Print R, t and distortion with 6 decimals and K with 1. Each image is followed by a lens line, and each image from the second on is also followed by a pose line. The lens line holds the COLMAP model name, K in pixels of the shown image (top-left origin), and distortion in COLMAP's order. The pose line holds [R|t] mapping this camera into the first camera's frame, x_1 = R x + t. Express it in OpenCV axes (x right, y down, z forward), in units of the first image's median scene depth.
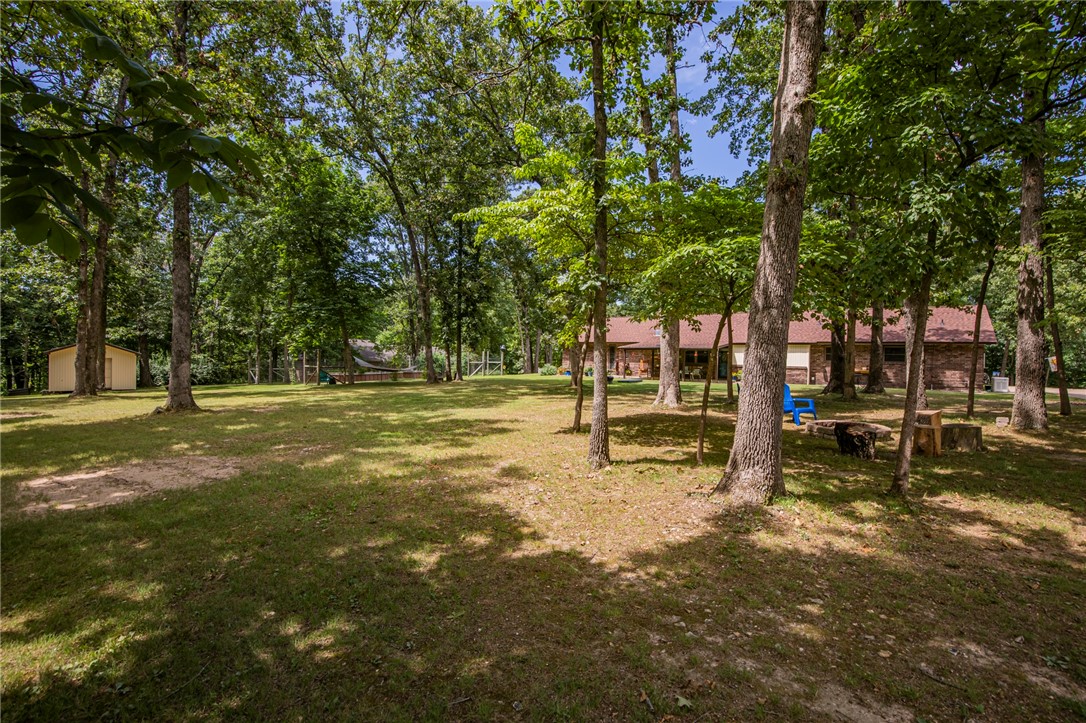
lens RADIAL K [[497.1, 0, 552.7], [0, 497.1, 358.2], [0, 0, 1]] dist [-0.033050, 0.000190]
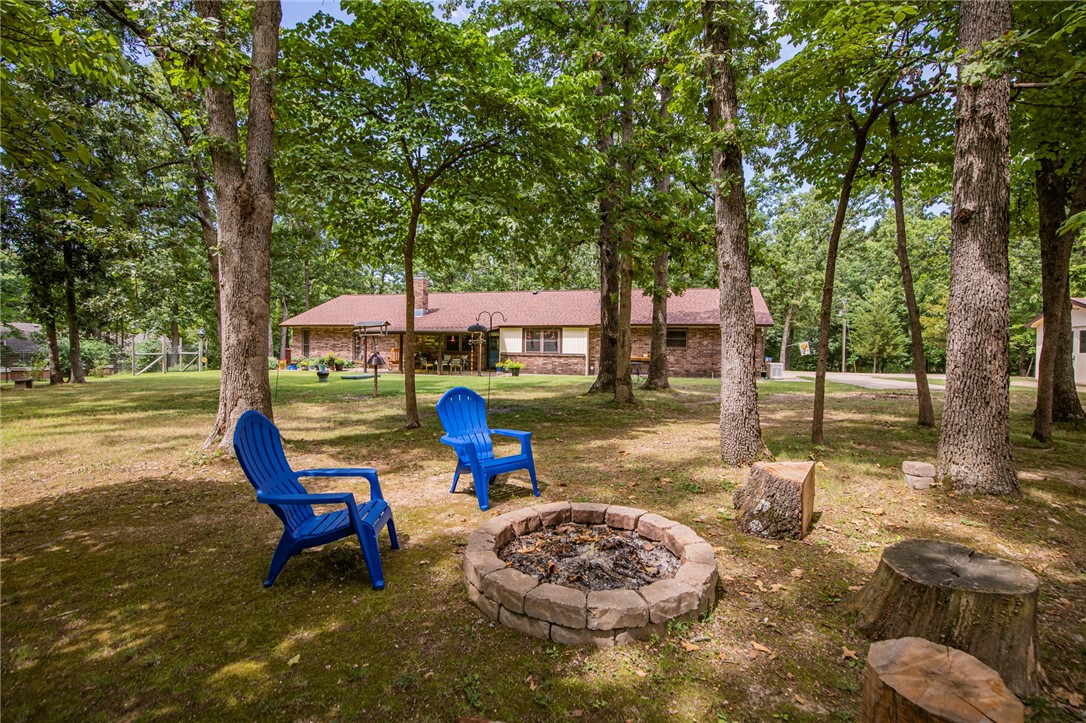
lens RADIAL K [[497.1, 0, 552.7], [0, 497.1, 358.2], [0, 0, 1]] dist [-0.033050, 0.000190]
pose [[0.928848, -0.015146, 0.370152, 0.167726], [0.007107, 0.999709, 0.023073, 0.005088], [-0.370394, -0.018801, 0.928685, 0.260295]]
